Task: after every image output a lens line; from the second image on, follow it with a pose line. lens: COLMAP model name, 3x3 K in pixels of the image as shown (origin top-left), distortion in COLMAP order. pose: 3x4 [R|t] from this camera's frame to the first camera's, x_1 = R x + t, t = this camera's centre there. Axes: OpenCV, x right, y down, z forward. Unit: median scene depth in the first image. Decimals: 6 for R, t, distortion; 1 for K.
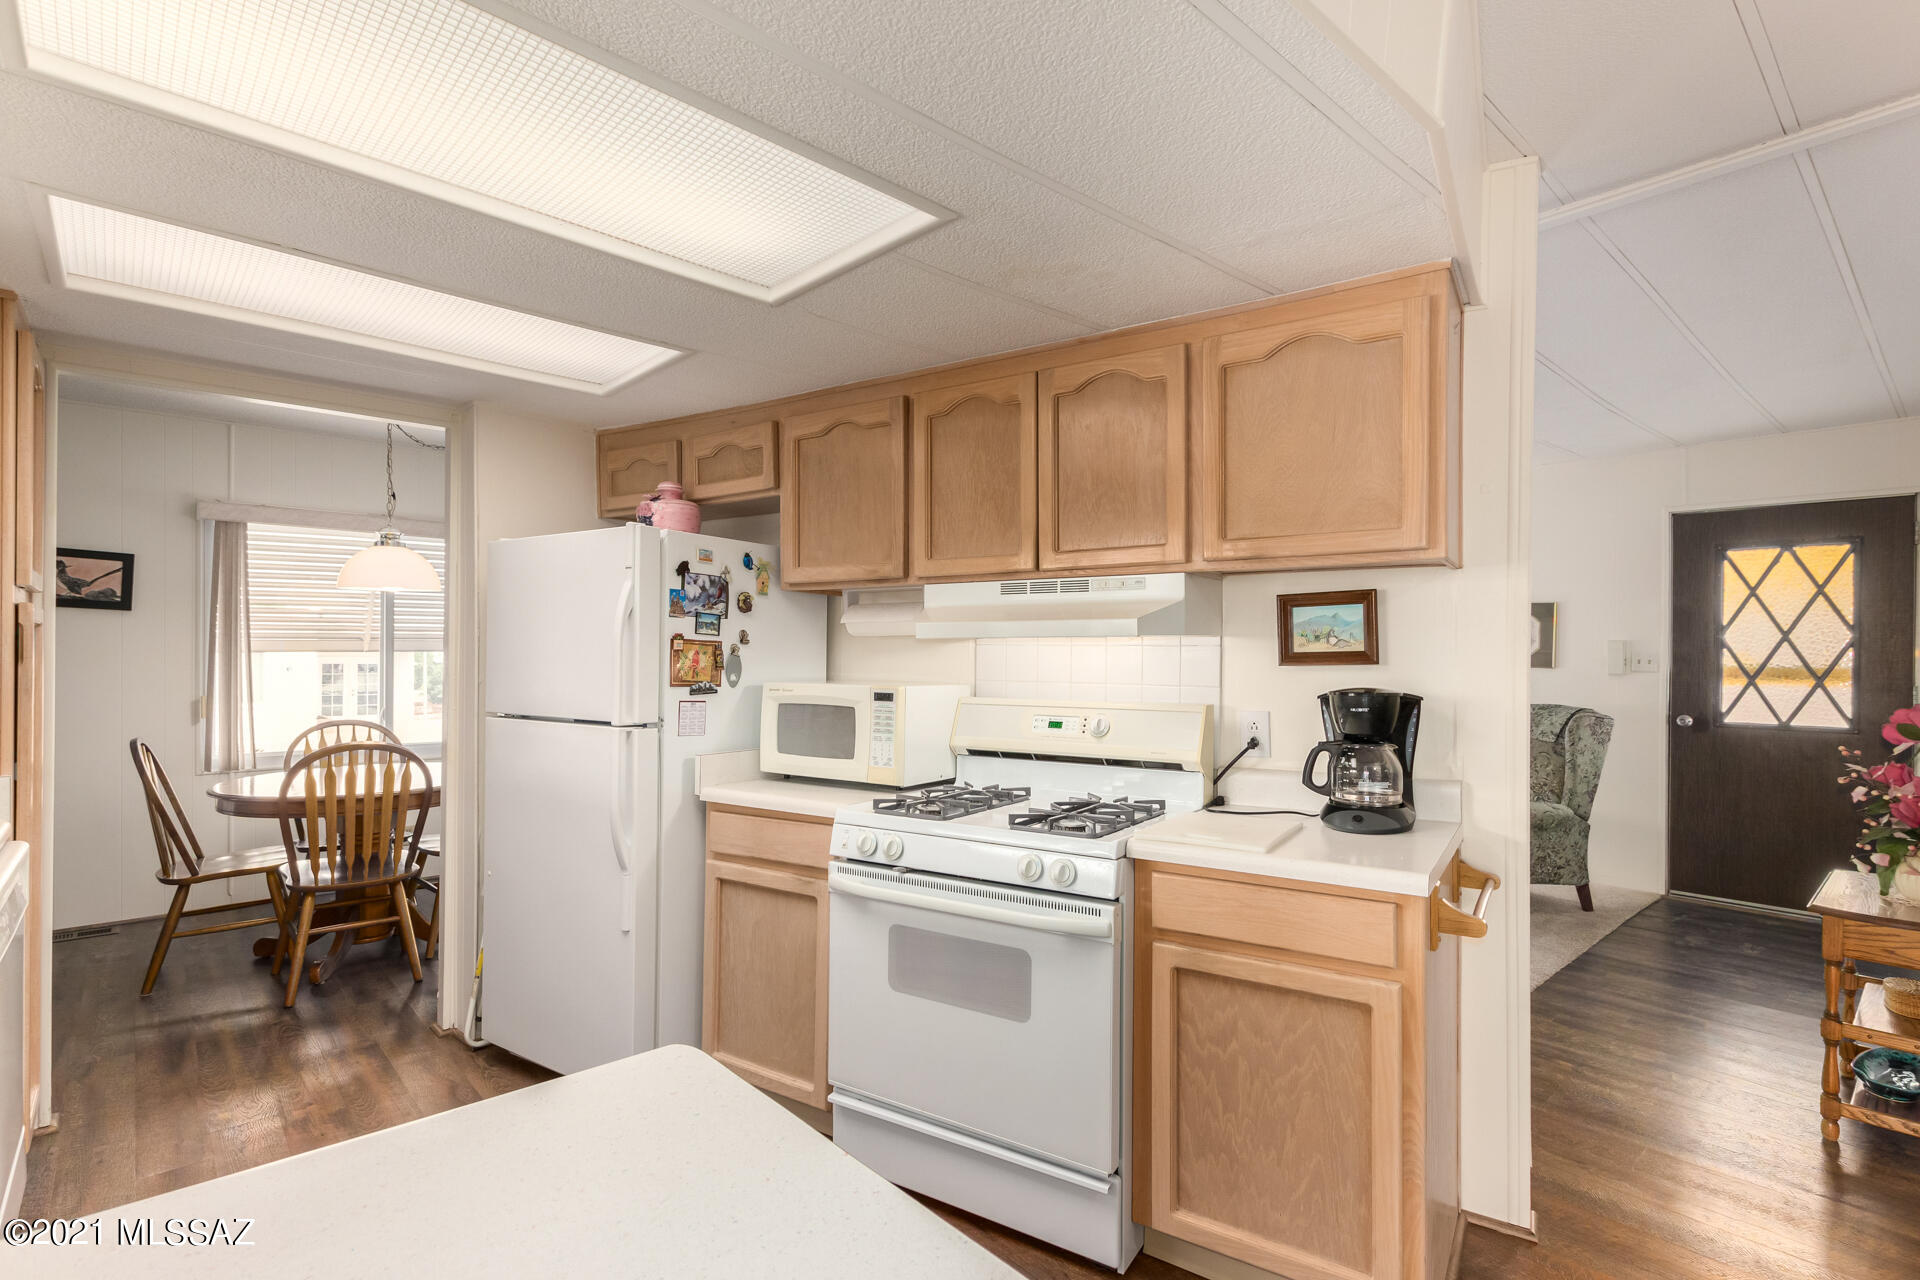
lens RADIAL K [[884.2, 0, 960.0], [0, 884.2, 640.0], [0, 0, 1]] dist [-0.000214, -0.000467]
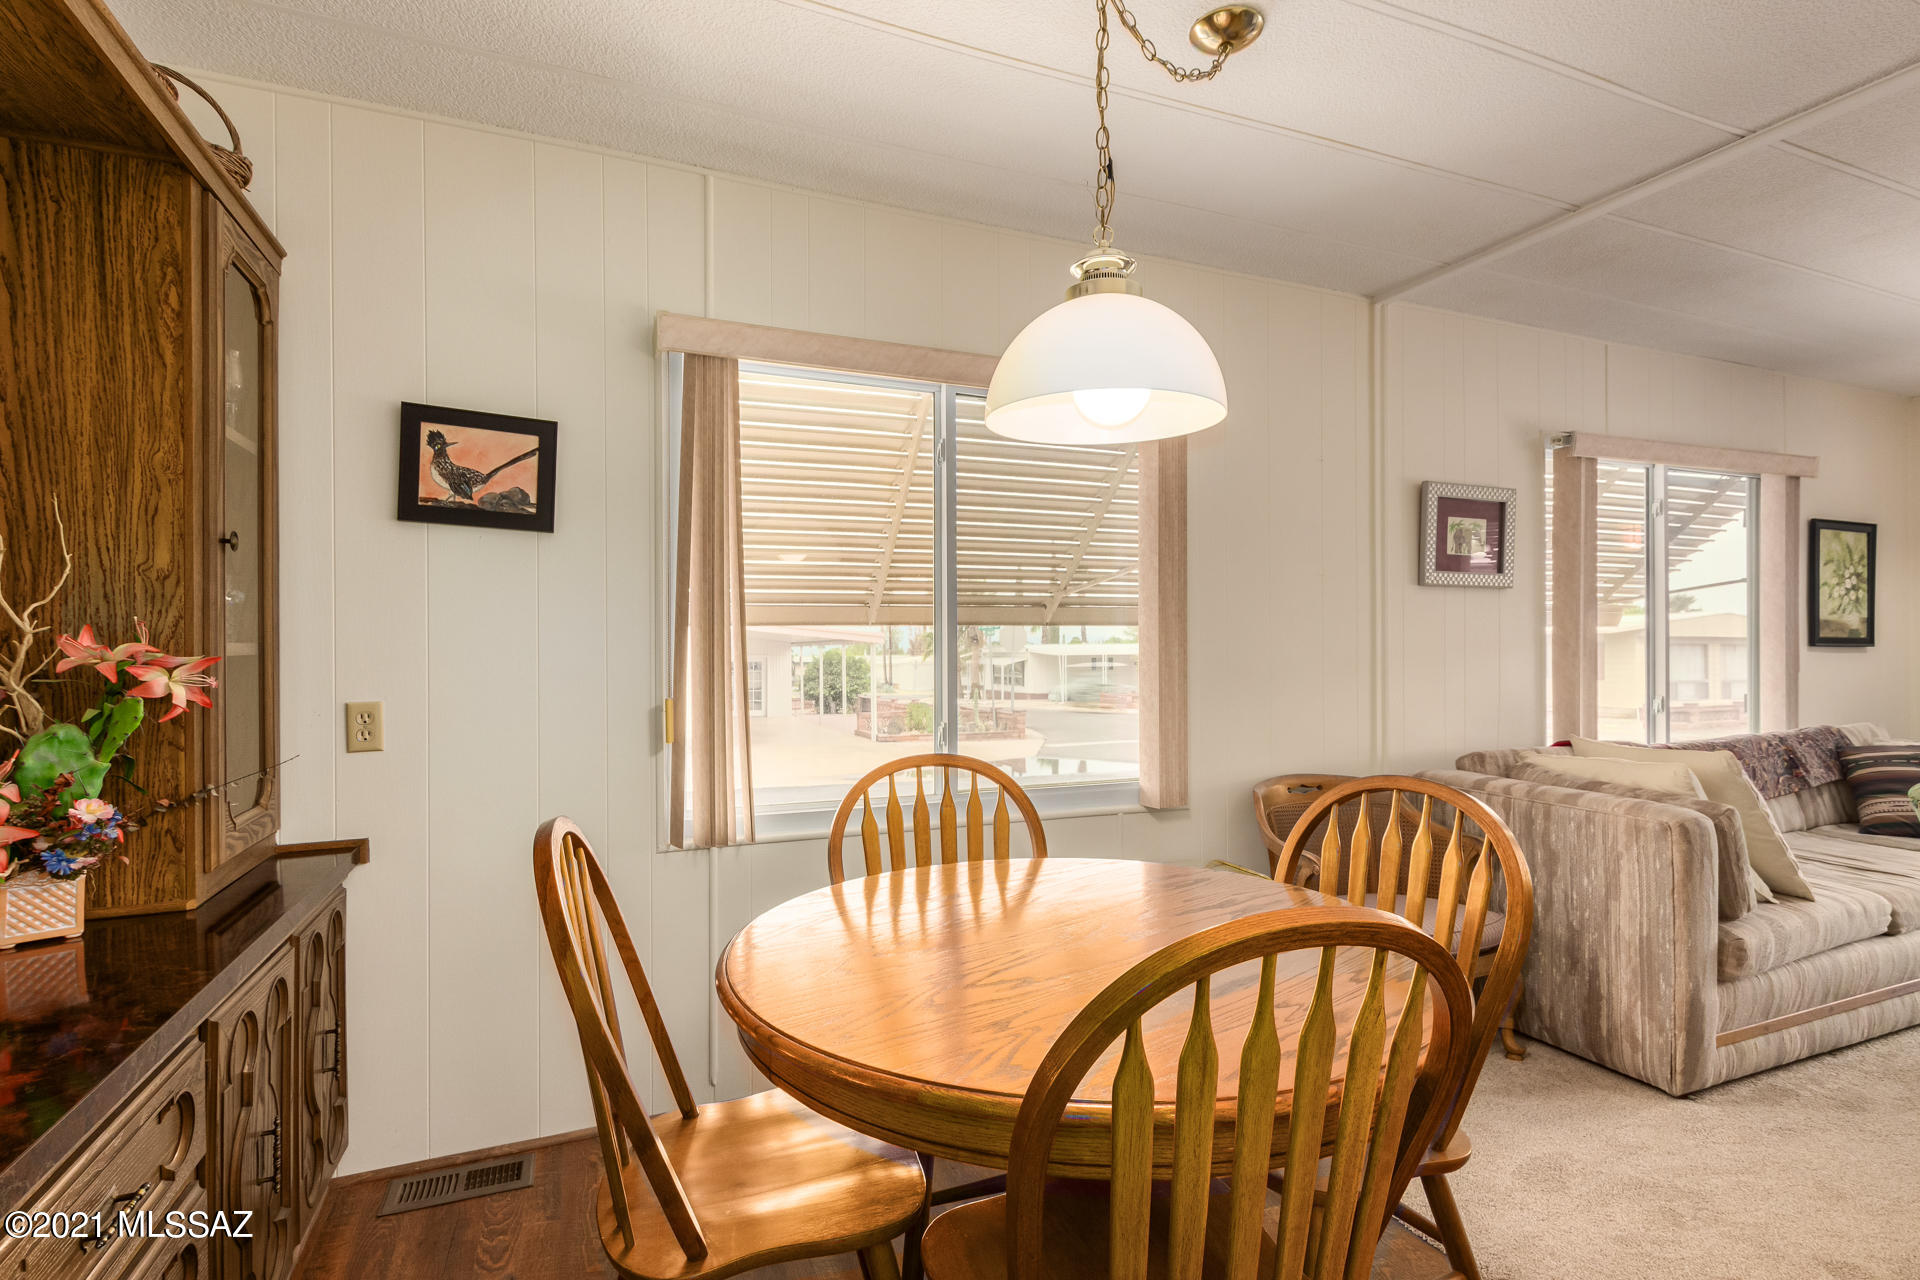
lens RADIAL K [[945.8, 0, 995.0], [0, 945.8, 642.4], [0, 0, 1]] dist [0.003503, 0.000271]
pose [[0.936451, -0.012139, -0.350588, -0.493568], [0.012050, 0.999924, -0.002436, 0.031759], [0.350592, -0.001944, 0.936526, 0.559721]]
